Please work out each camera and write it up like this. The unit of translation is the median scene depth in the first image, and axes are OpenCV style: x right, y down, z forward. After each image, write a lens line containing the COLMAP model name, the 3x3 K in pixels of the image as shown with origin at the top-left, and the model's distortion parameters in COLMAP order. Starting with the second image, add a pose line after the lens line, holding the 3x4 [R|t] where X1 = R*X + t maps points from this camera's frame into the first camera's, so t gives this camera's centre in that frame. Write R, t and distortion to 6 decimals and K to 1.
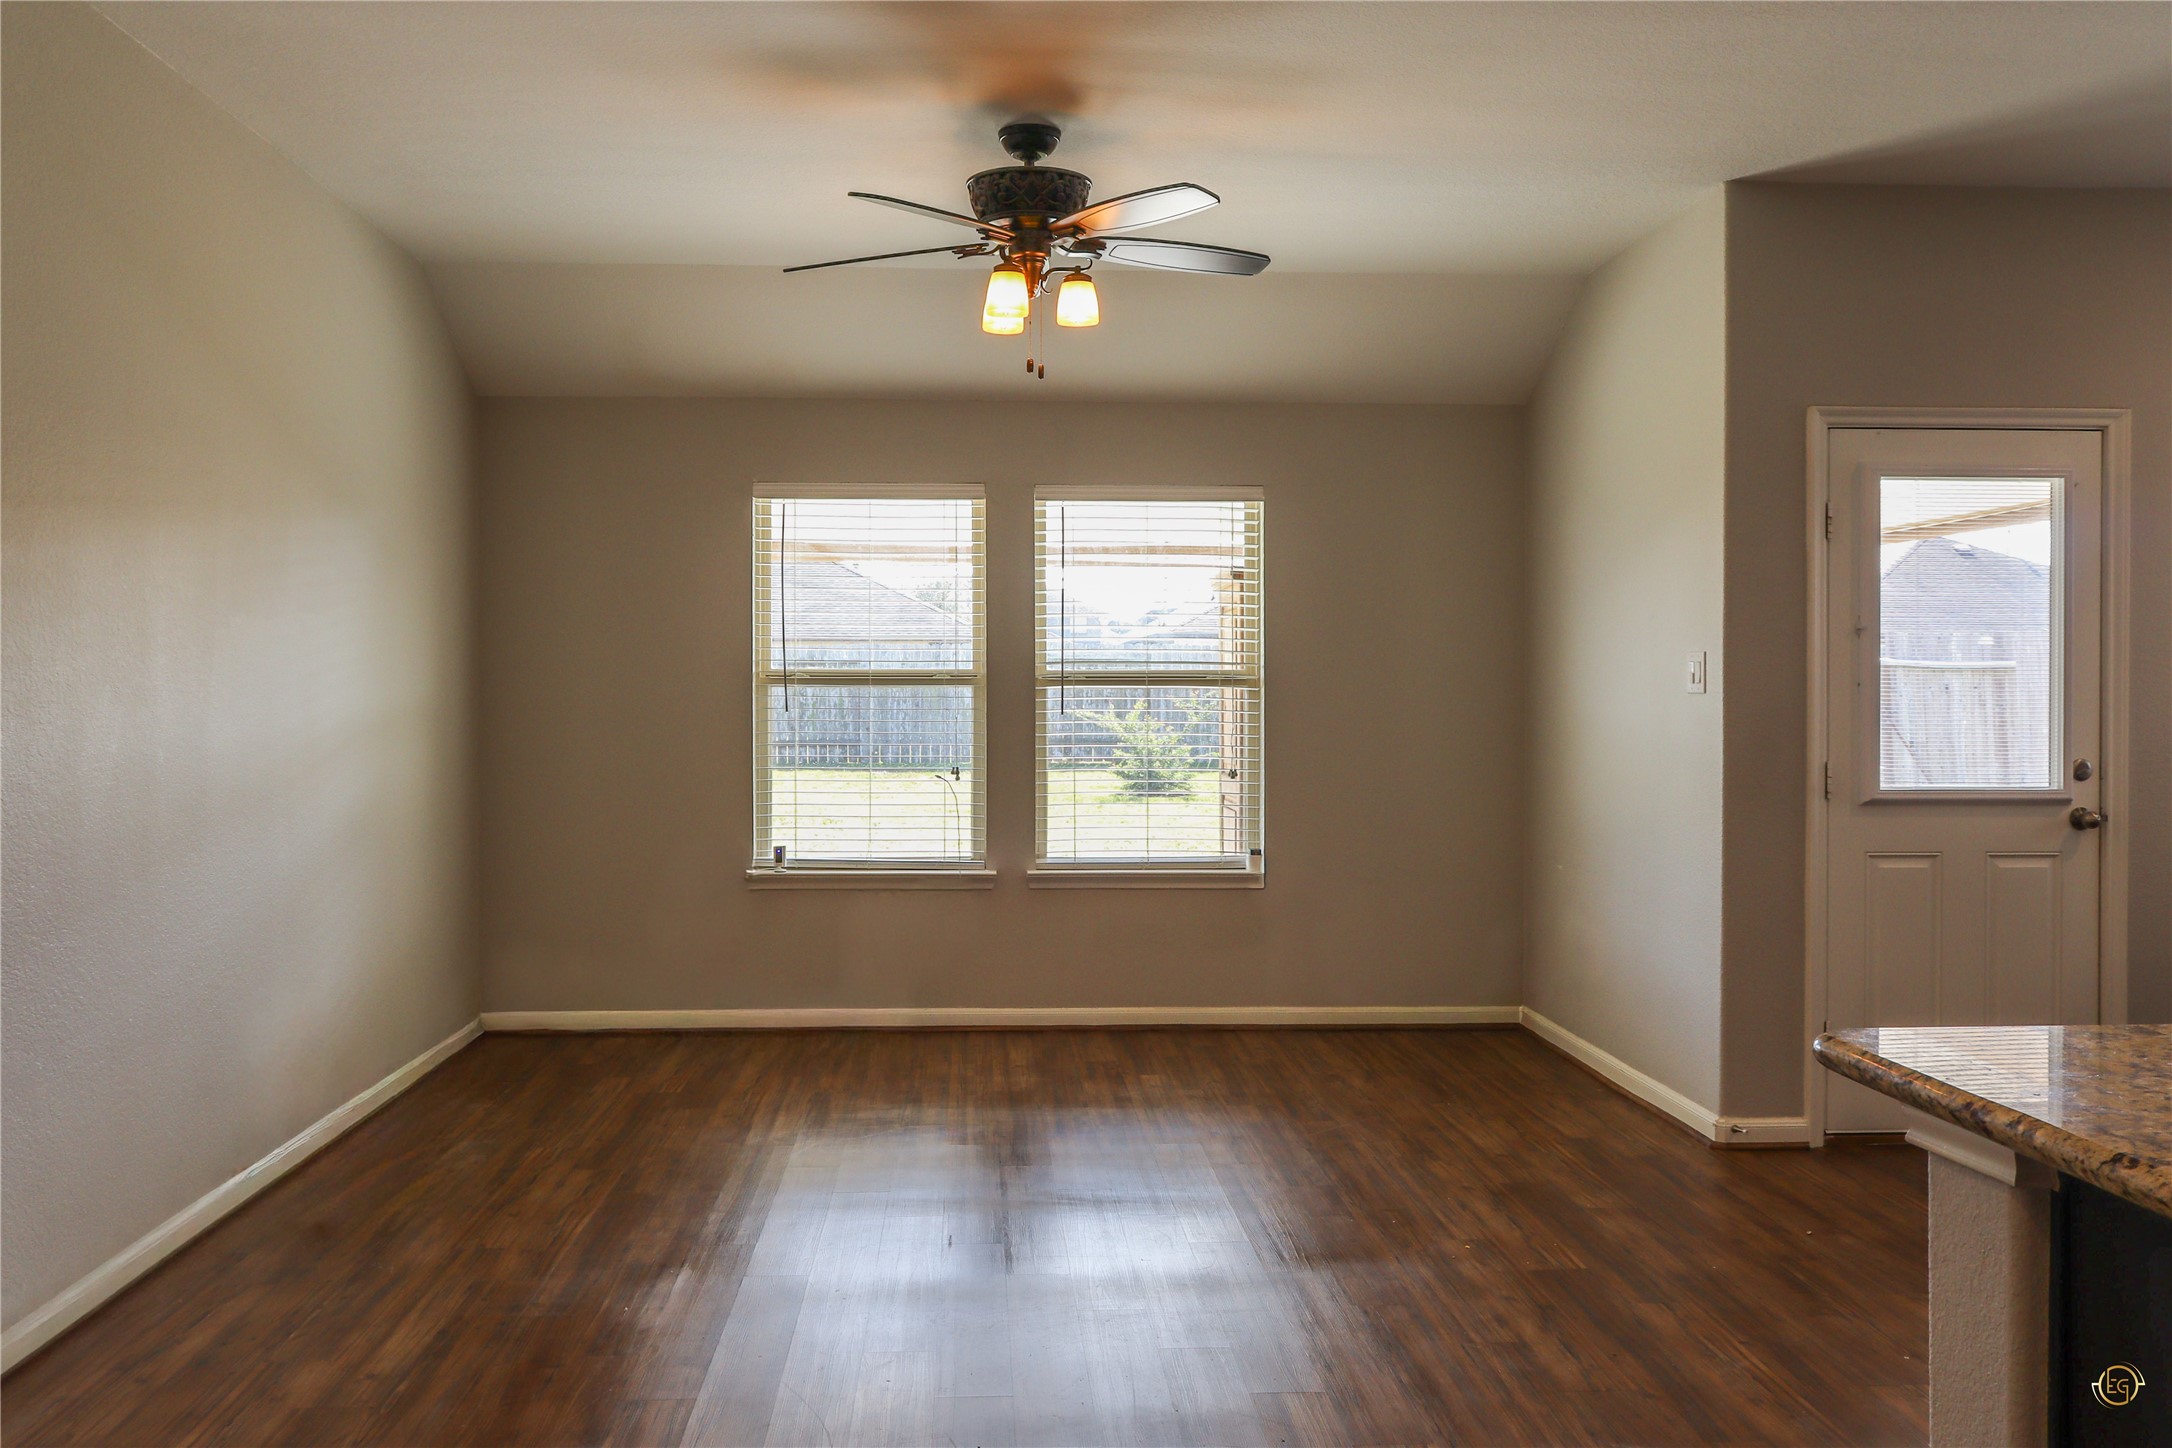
lens RADIAL K [[1784.5, 0, 1042.1], [0, 1784.5, 694.8], [0, 0, 1]] dist [0.000410, -0.005006]
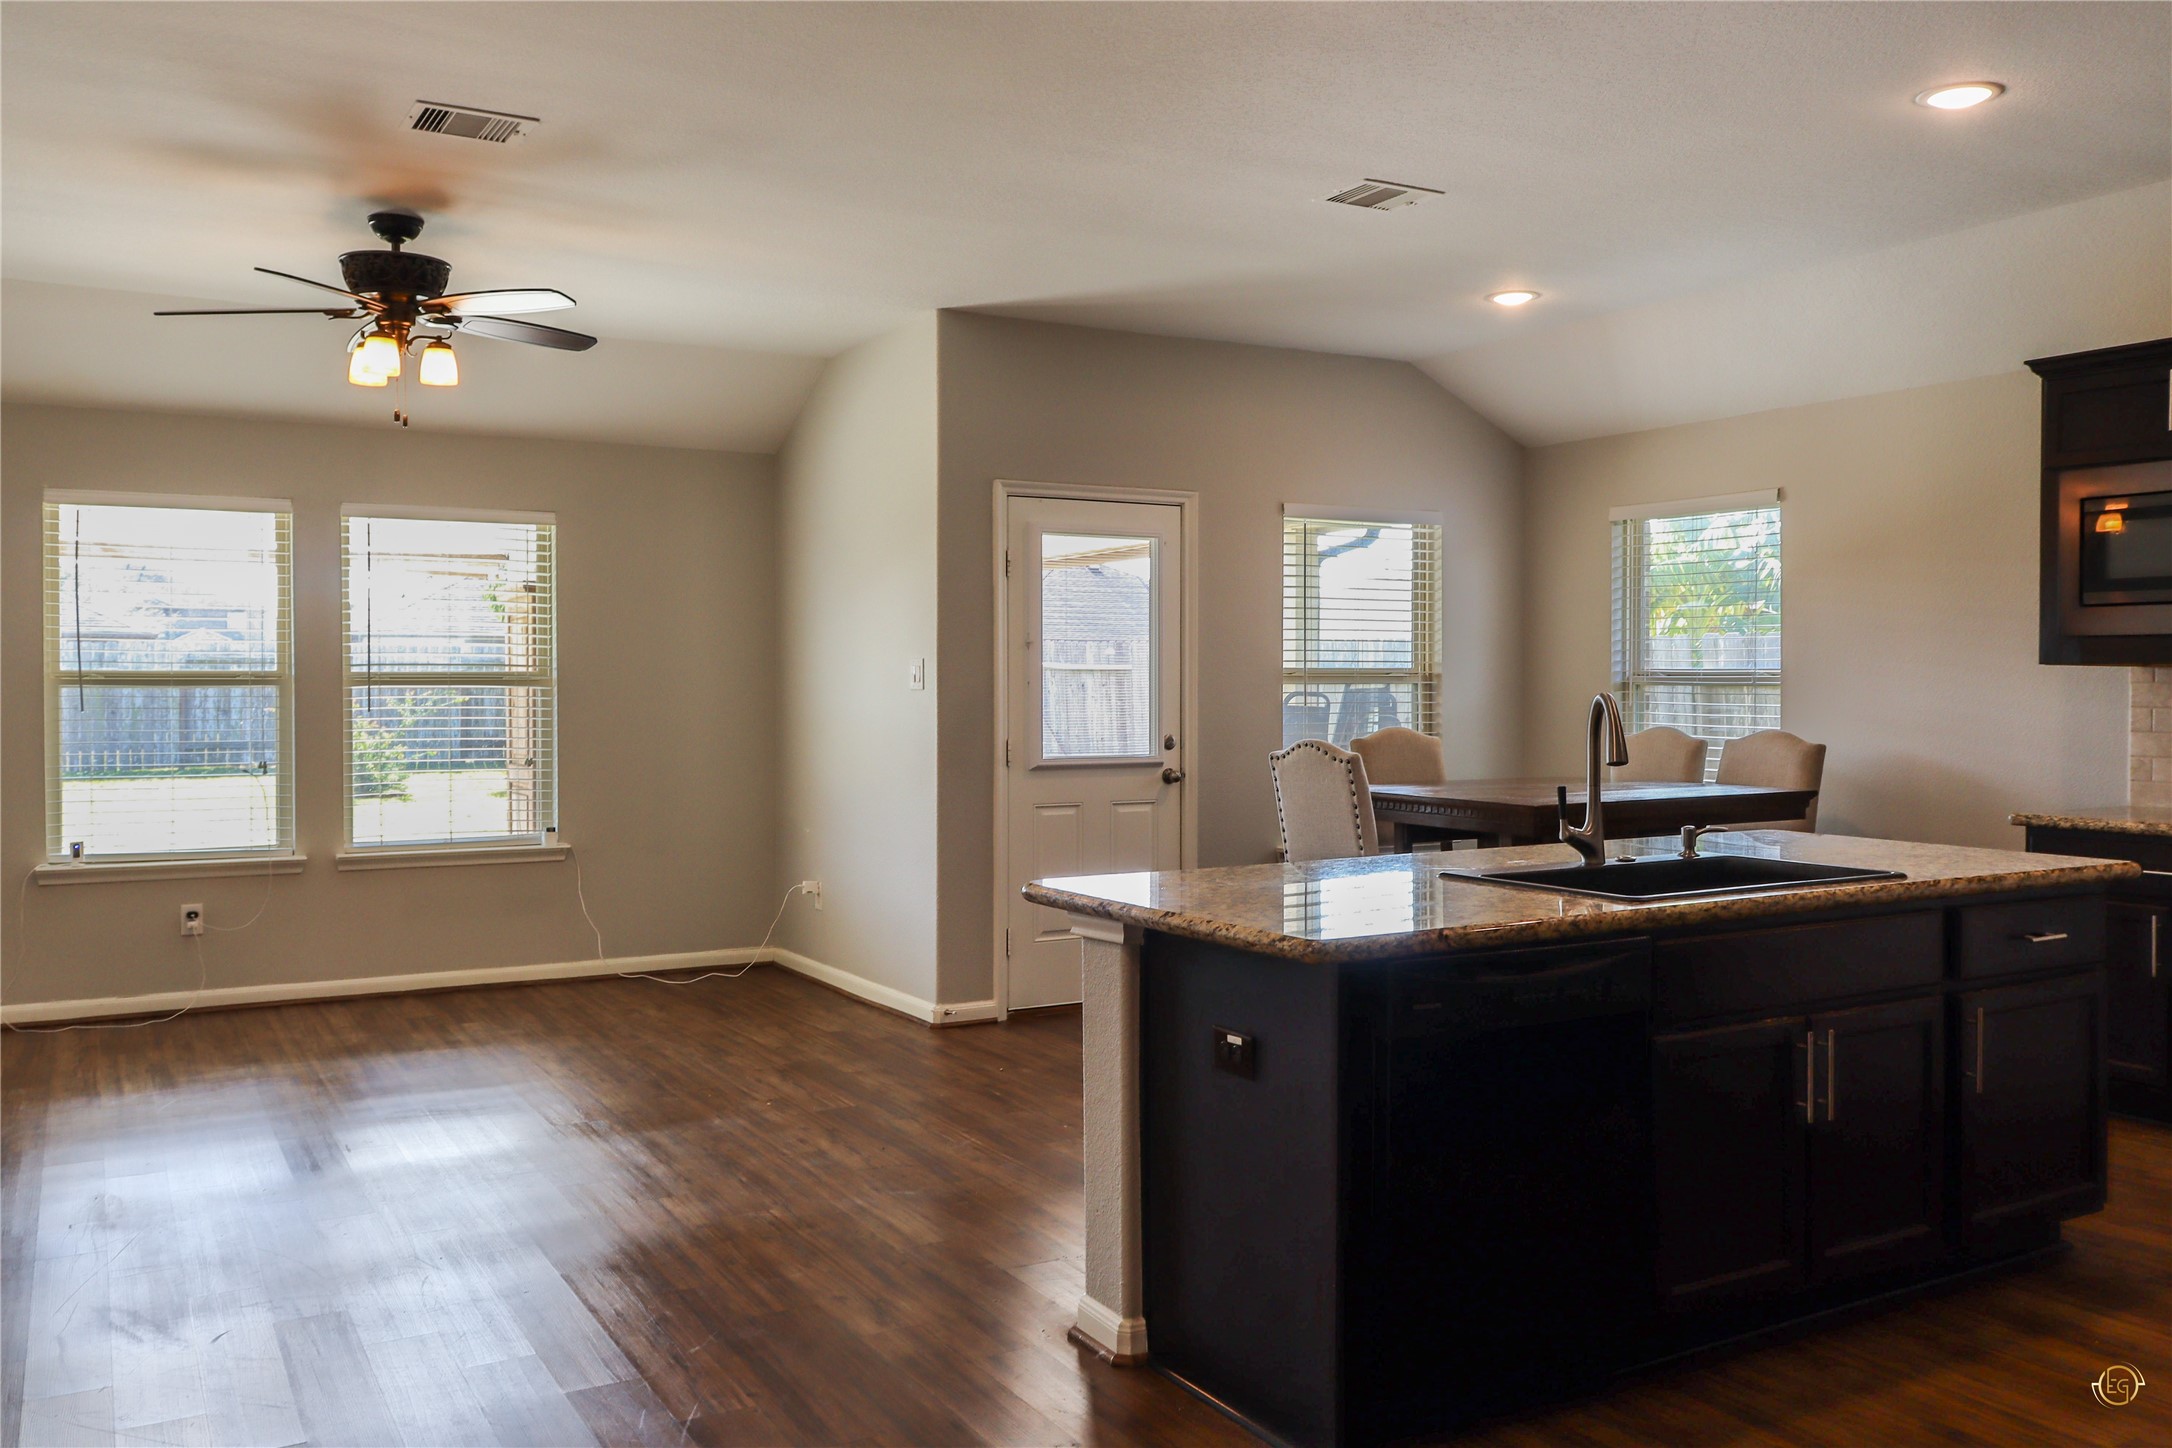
lens RADIAL K [[1784.5, 0, 1078.7], [0, 1784.5, 707.7], [0, 0, 1]] dist [0.000410, -0.005006]
pose [[0.892401, -0.008428, 0.451165, -0.112518], [0.005194, 0.999951, 0.008407, 0.001859], [-0.451214, -0.005159, 0.892401, -0.215034]]
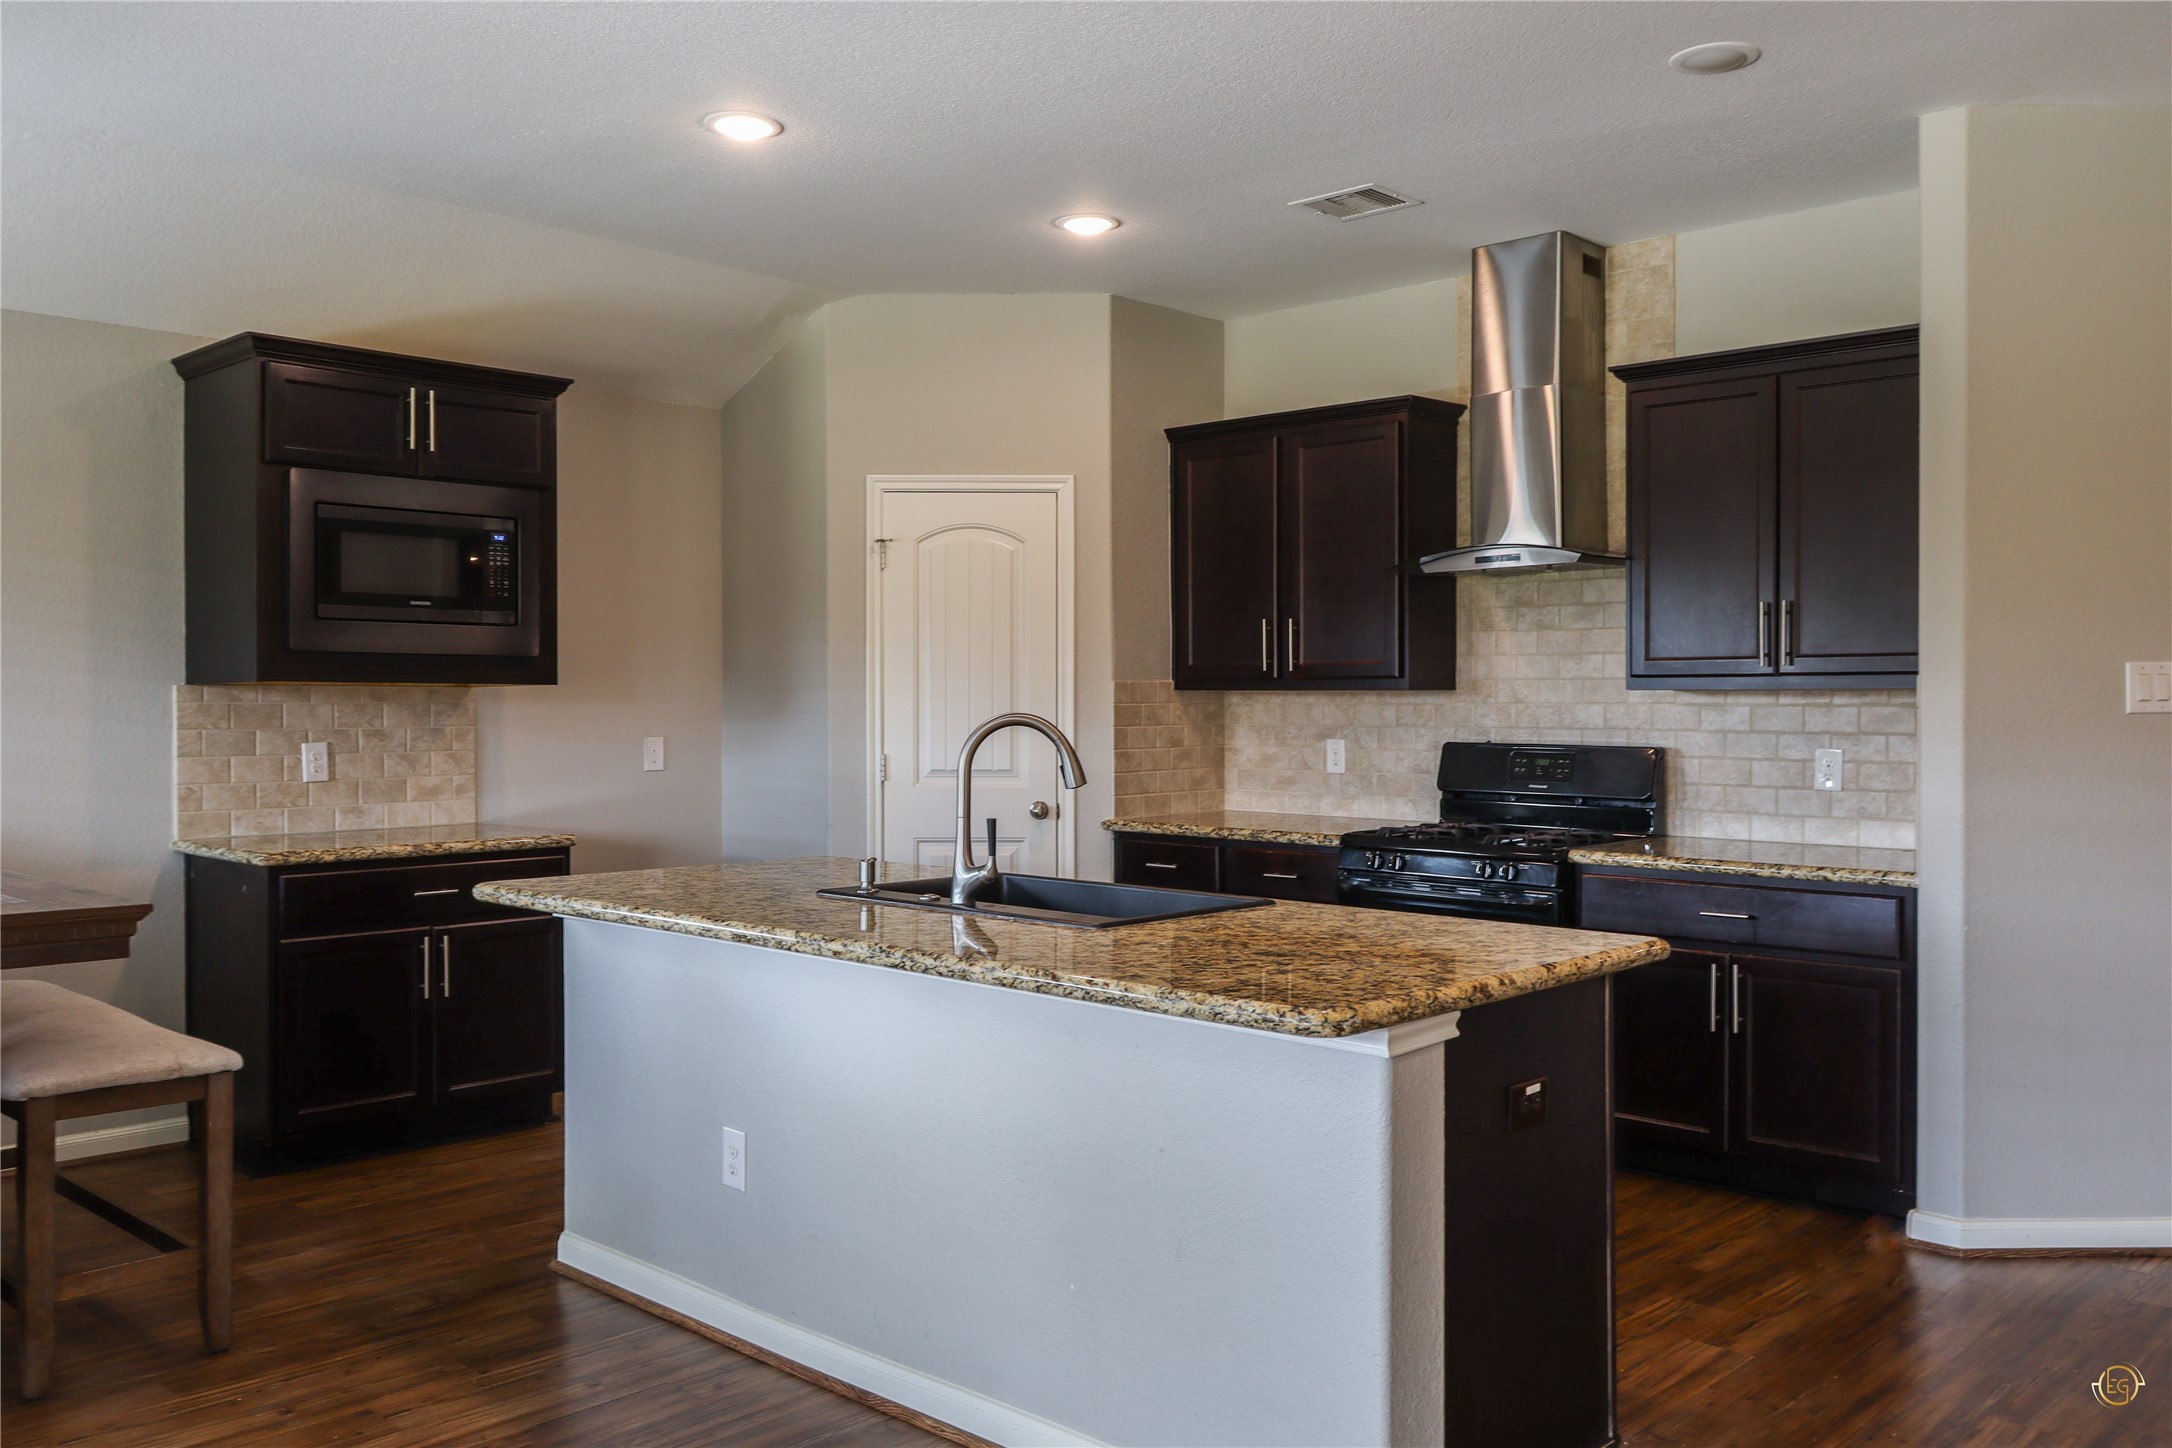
lens RADIAL K [[1784.5, 0, 1114.1], [0, 1784.5, 715.7], [0, 0, 1]] dist [0.000410, -0.005006]
pose [[-0.700102, -0.007775, 0.714001, -0.100857], [0.003791, 0.999886, 0.014605, -0.005212], [-0.714033, 0.012932, -0.699992, 0.706321]]
